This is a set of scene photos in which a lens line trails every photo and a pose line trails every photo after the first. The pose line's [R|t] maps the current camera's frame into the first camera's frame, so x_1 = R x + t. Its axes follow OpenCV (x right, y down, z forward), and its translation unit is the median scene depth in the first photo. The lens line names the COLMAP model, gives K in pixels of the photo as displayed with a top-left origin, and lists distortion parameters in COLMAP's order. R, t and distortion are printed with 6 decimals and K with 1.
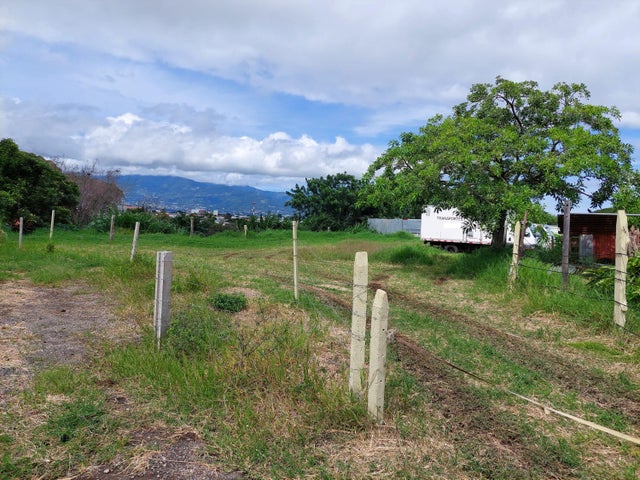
lens RADIAL K [[455.0, 0, 330.1], [0, 455.0, 248.1], [0, 0, 1]] dist [0.042947, -0.052497]
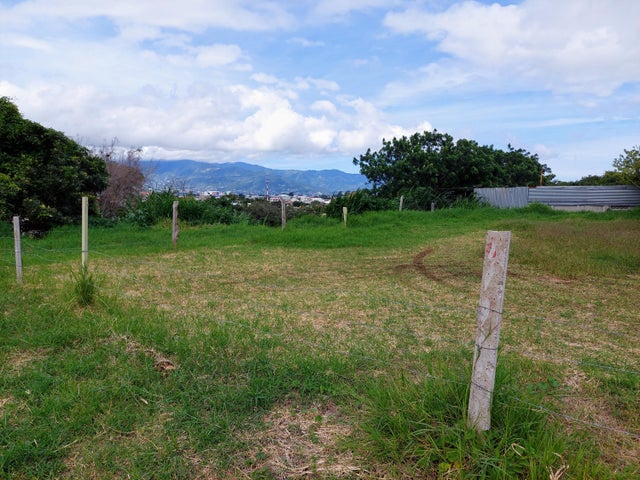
lens RADIAL K [[455.0, 0, 321.0], [0, 455.0, 251.1], [0, 0, 1]] dist [0.042947, -0.052497]
pose [[0.997490, -0.043941, -0.055530, -0.191071], [0.047138, 0.997224, 0.057634, -0.024548], [0.052843, -0.060107, 0.996792, 0.315203]]
